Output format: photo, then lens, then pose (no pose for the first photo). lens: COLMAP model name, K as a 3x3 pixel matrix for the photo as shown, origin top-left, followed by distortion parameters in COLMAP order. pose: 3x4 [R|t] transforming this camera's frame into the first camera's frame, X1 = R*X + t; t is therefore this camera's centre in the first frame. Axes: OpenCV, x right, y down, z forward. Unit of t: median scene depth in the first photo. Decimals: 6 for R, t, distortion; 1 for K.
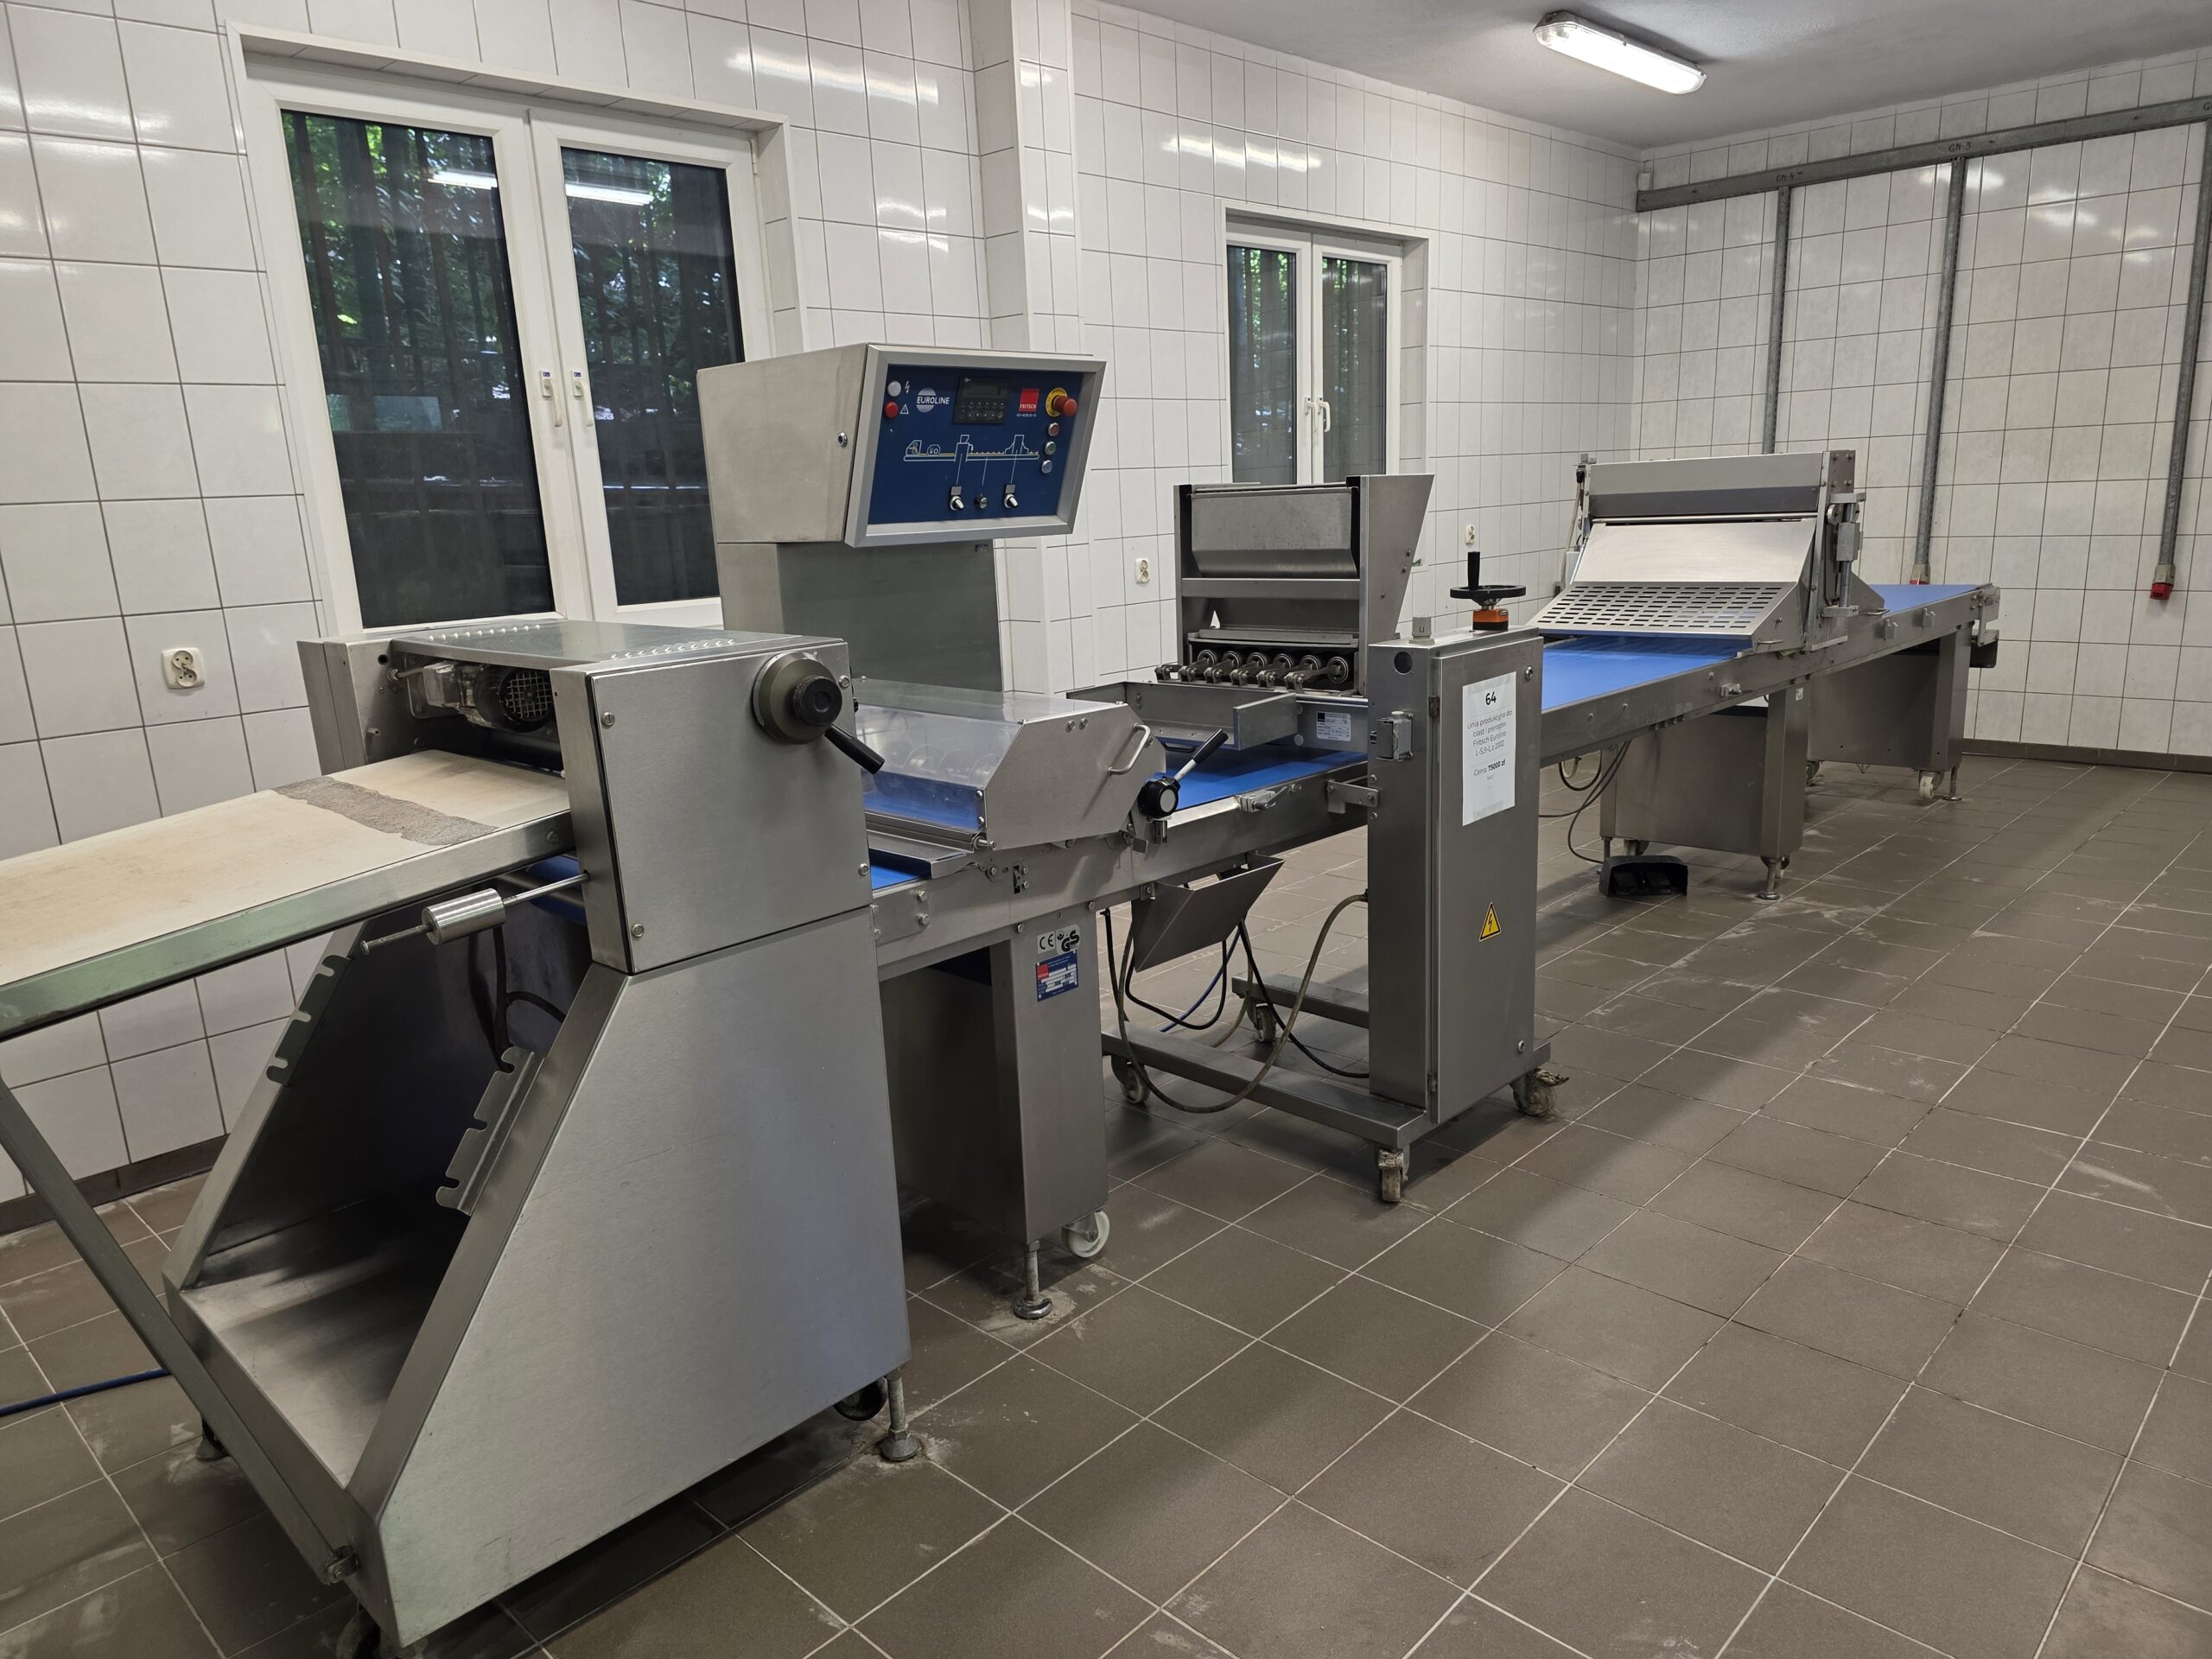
lens RADIAL K [[1484.5, 0, 1113.8], [0, 1484.5, 842.9], [0, 0, 1]] dist [0.061796, -0.054480]
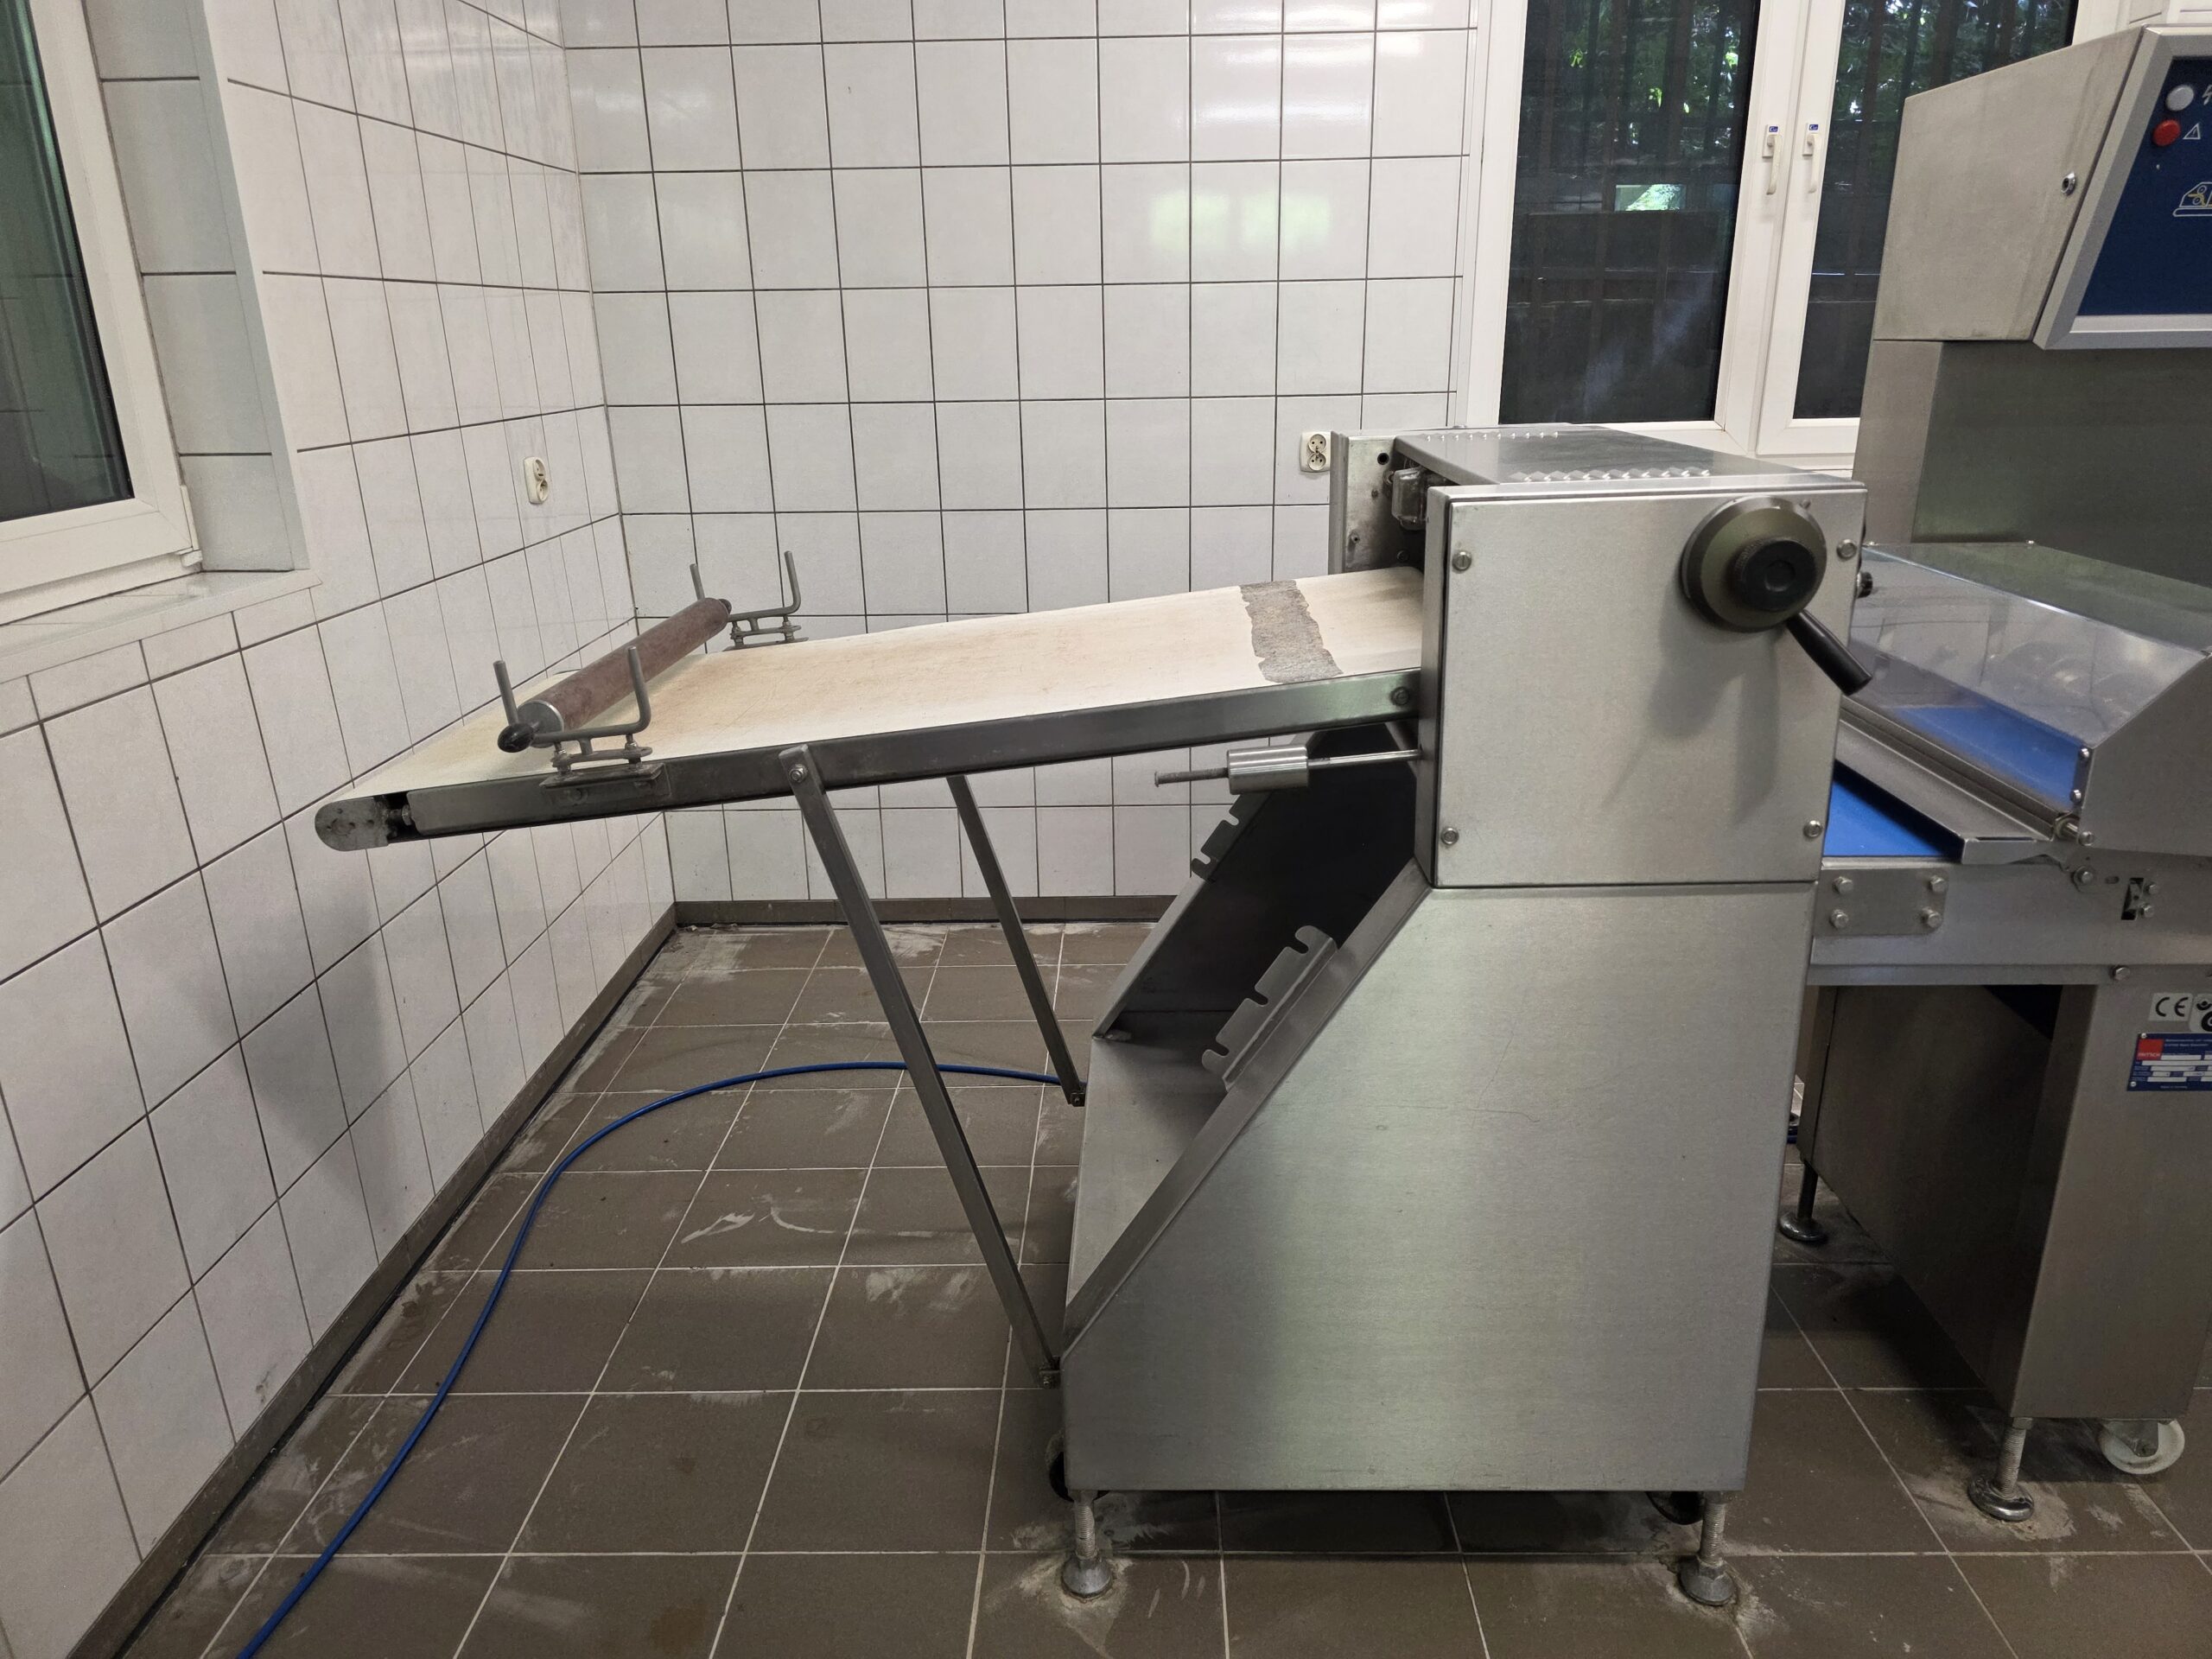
lens RADIAL K [[1484.5, 0, 1114.6], [0, 1484.5, 817.5], [0, 0, 1]] dist [0.061796, -0.054480]
pose [[0.678821, 0.258322, -0.687365, 0.057443], [-0.183883, 0.966053, 0.181460, -0.036121], [0.710907, 0.003216, 0.703279, 0.198554]]
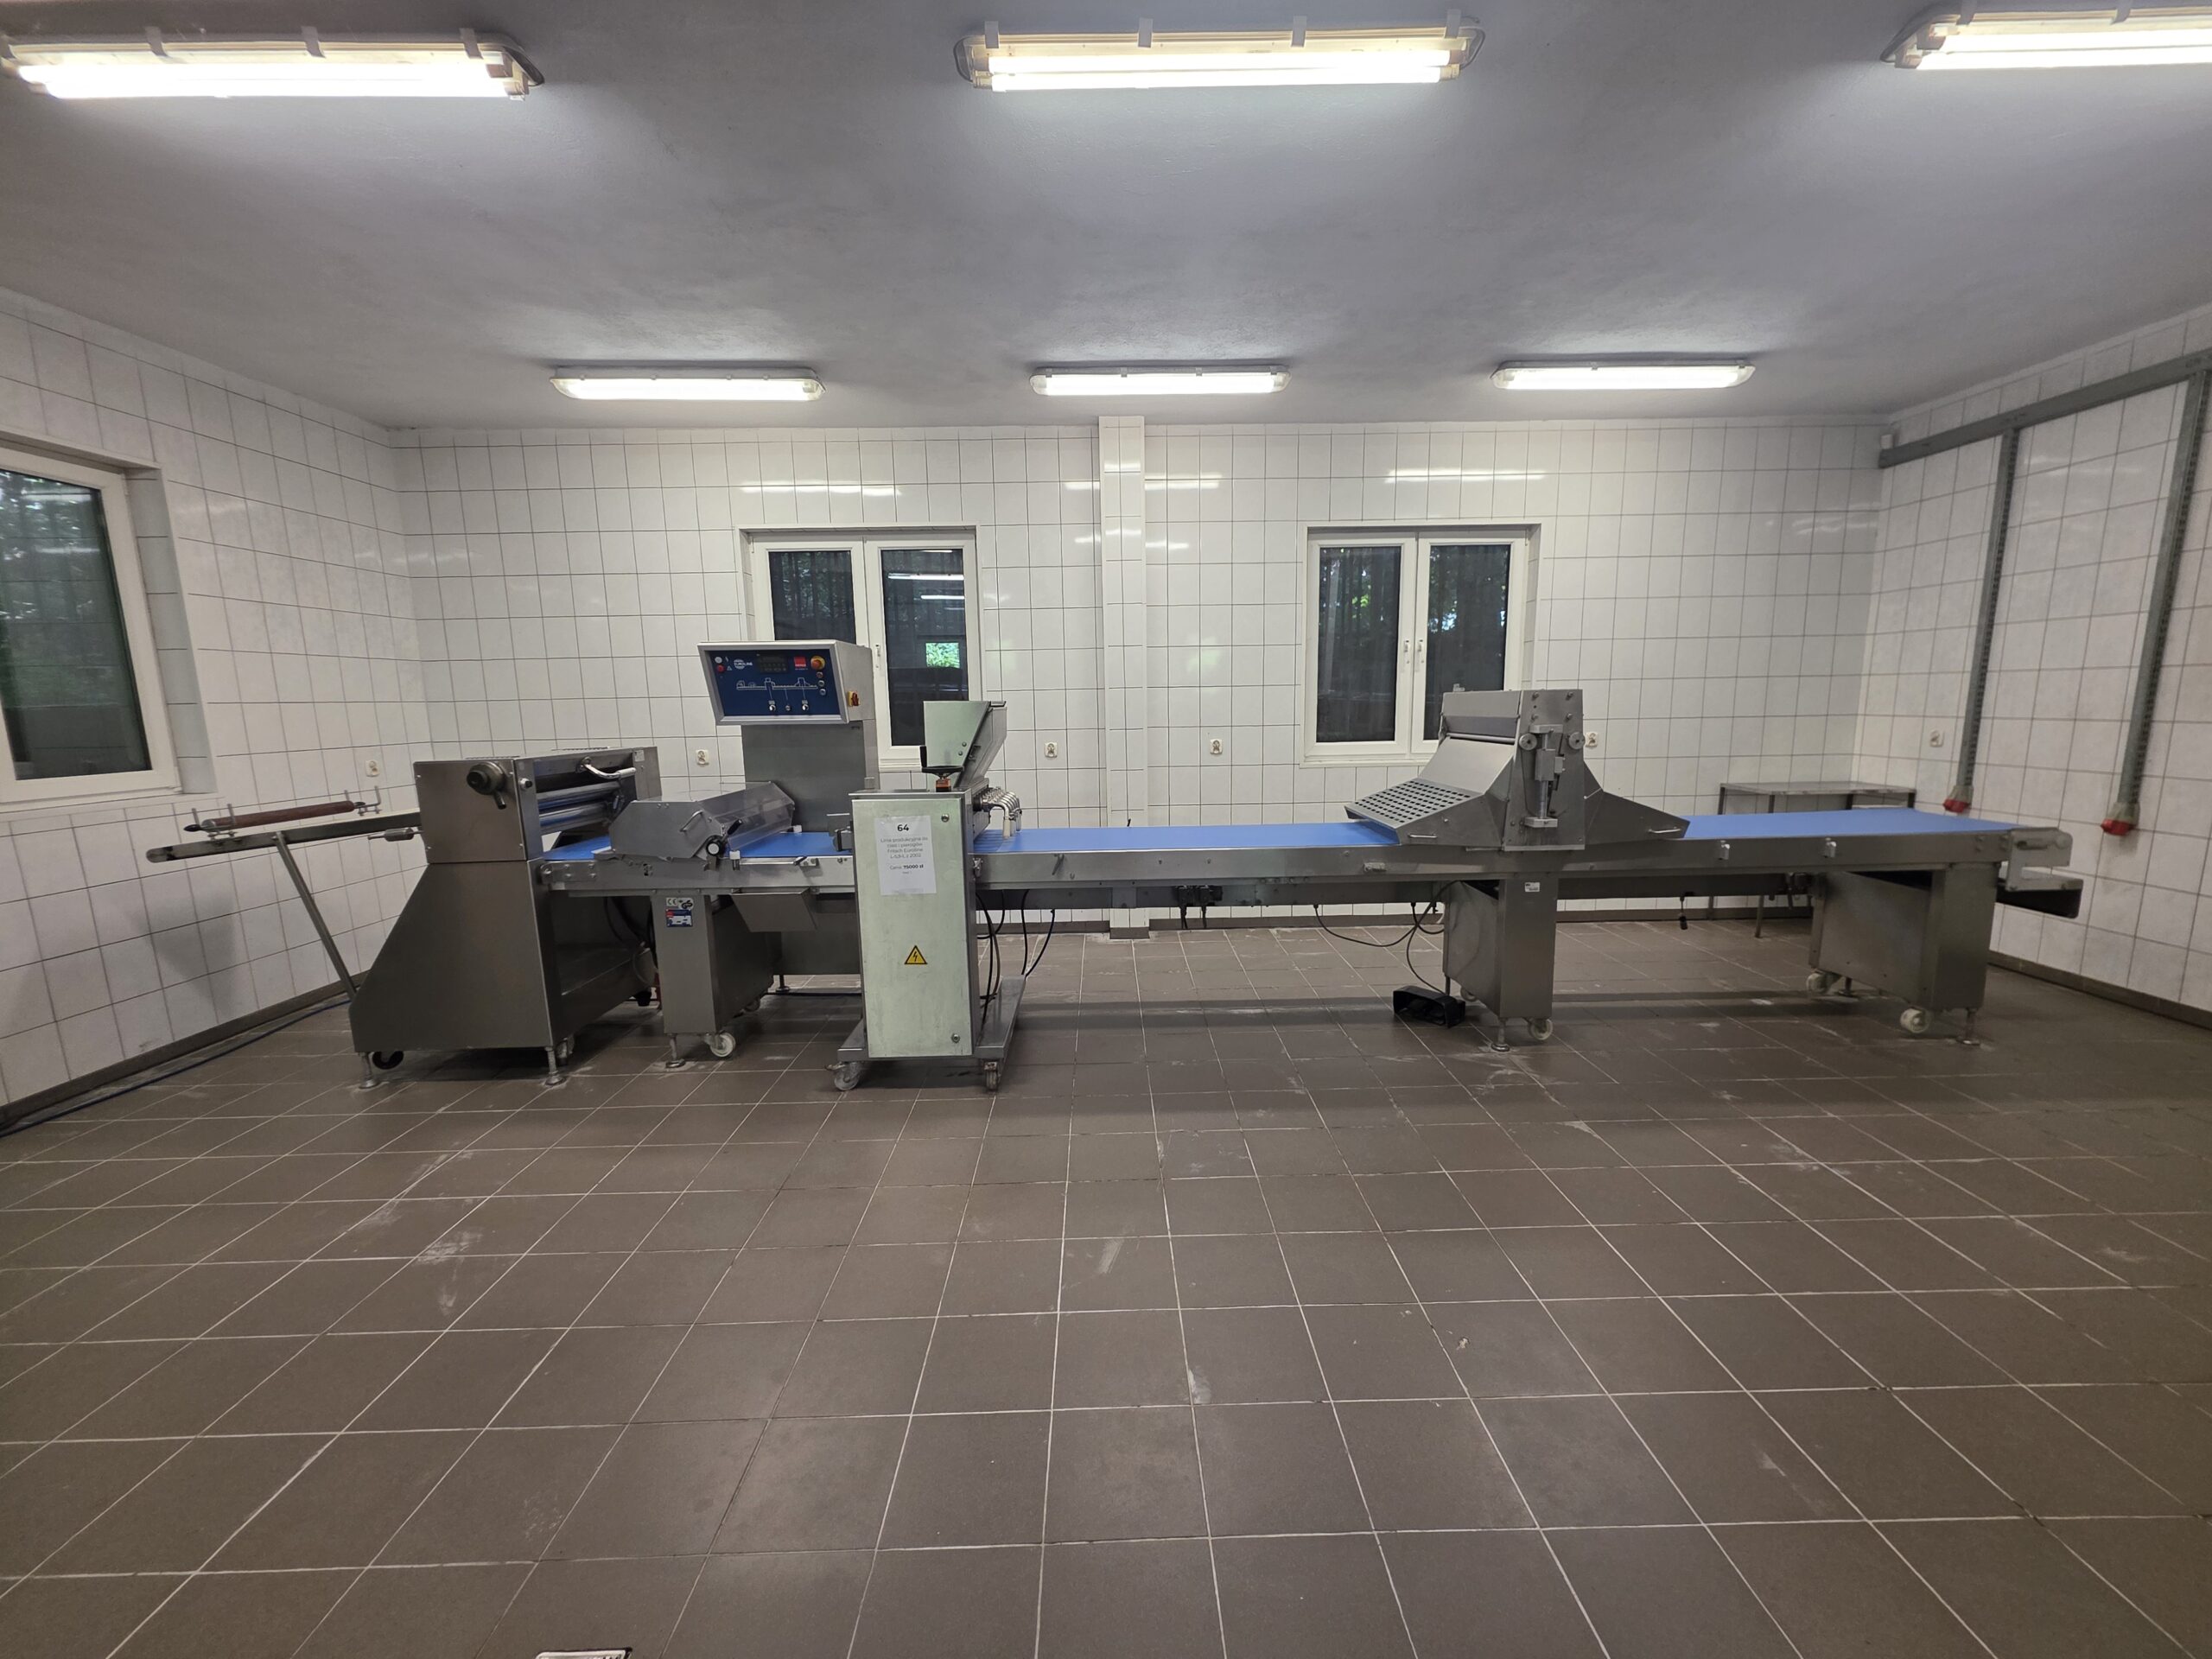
lens RADIAL K [[878.1, 0, 1115.8], [0, 878.1, 836.2], [0, 0, 1]] dist [0.004032, -0.000436]
pose [[0.701497, 0.139238, -0.698938, 1.124221], [-0.178484, 0.983799, 0.016848, -0.145387], [0.689961, 0.112930, 0.714983, 0.415822]]
